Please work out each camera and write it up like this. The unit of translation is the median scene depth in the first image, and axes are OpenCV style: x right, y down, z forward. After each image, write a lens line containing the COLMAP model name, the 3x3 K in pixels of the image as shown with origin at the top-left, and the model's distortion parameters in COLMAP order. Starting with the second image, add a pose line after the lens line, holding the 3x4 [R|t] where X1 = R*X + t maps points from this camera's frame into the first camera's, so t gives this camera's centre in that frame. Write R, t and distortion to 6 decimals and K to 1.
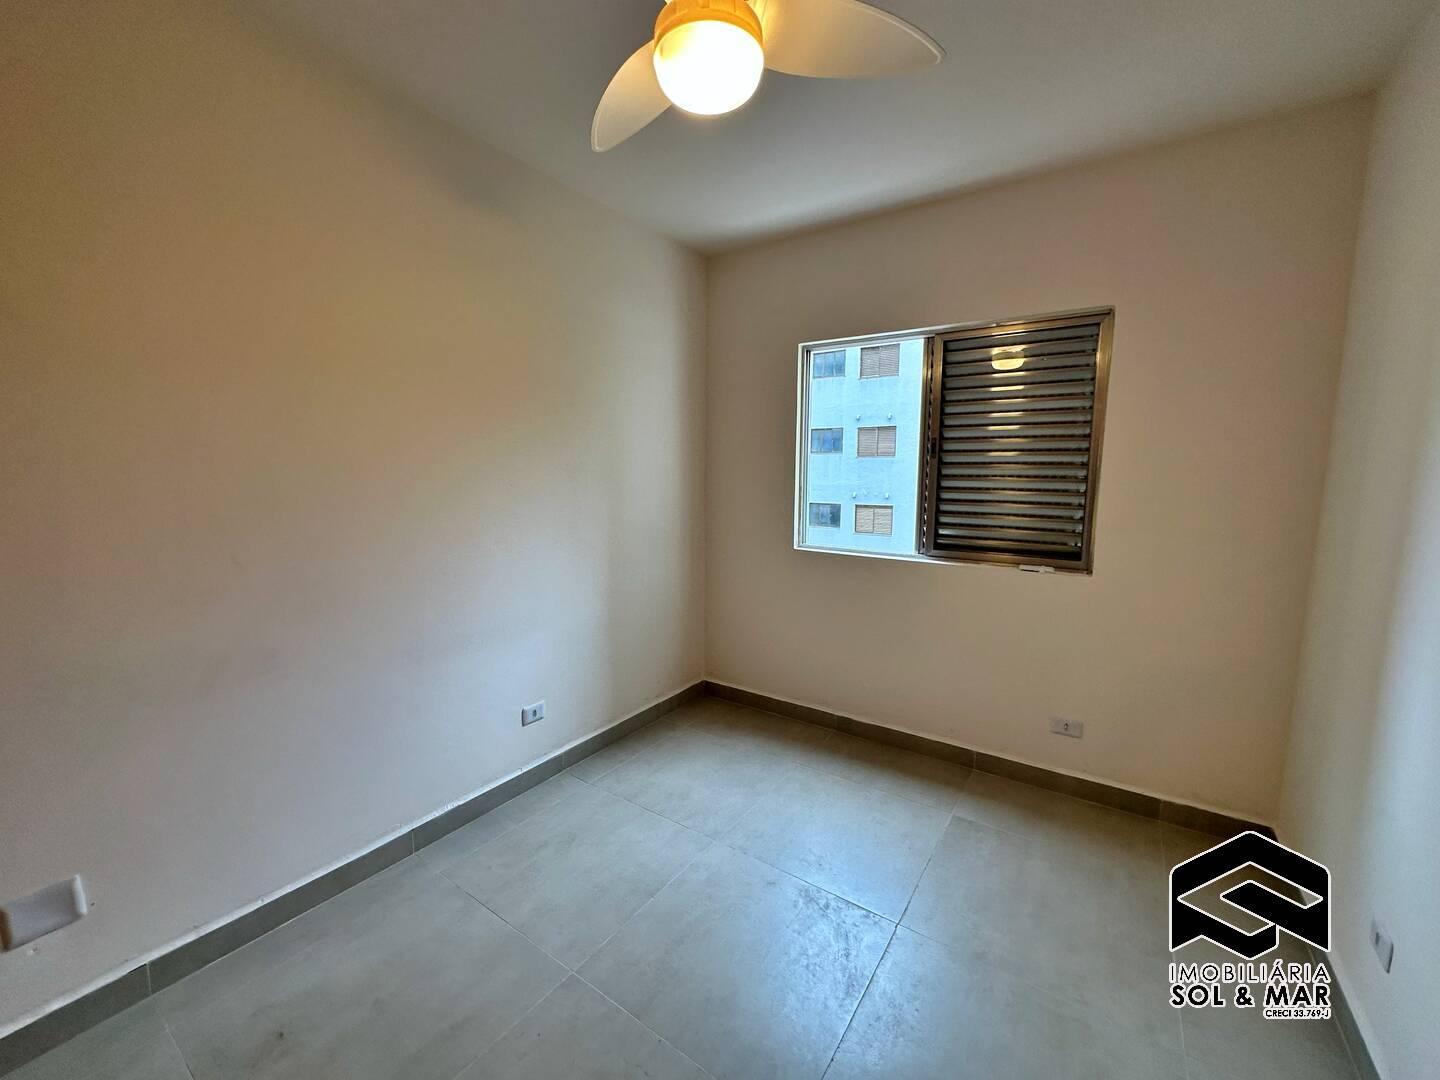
lens RADIAL K [[572.5, 0, 720.0], [0, 572.5, 540.0], [0, 0, 1]] dist [-0.001828, -0.000158]
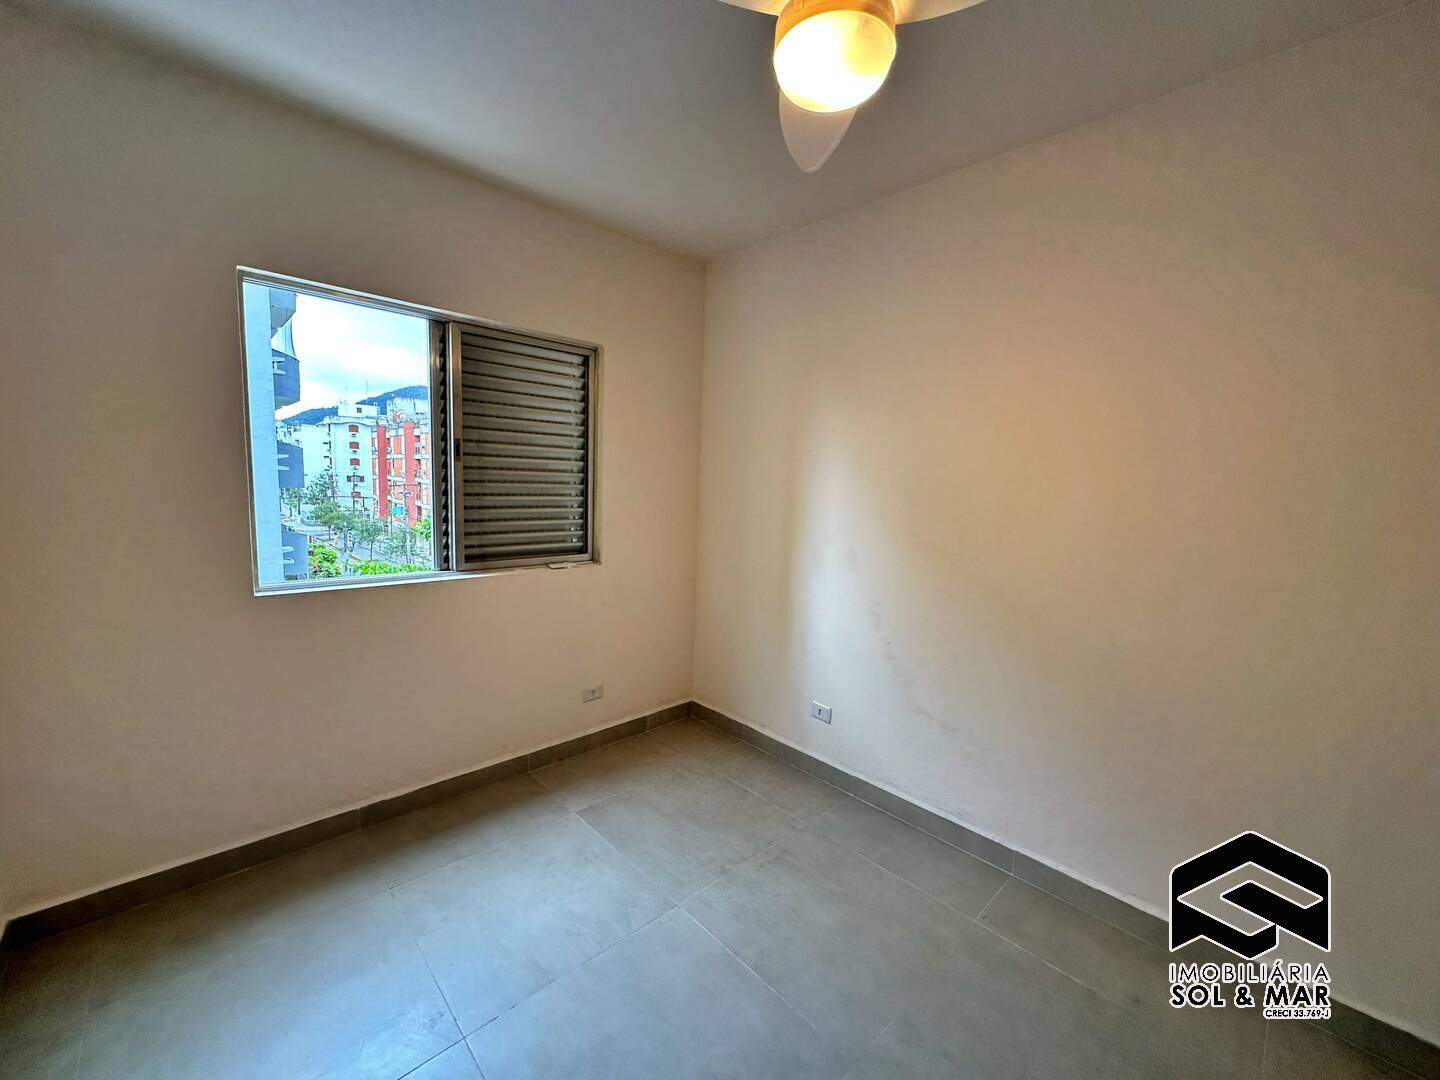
lens RADIAL K [[572.5, 0, 720.0], [0, 572.5, 540.0], [0, 0, 1]] dist [-0.001828, -0.000158]
pose [[0.205525, -0.096664, 0.973866, -0.420539], [0.094564, 0.992415, 0.078548, -0.052012], [-0.974072, 0.075949, 0.213107, 0.416764]]
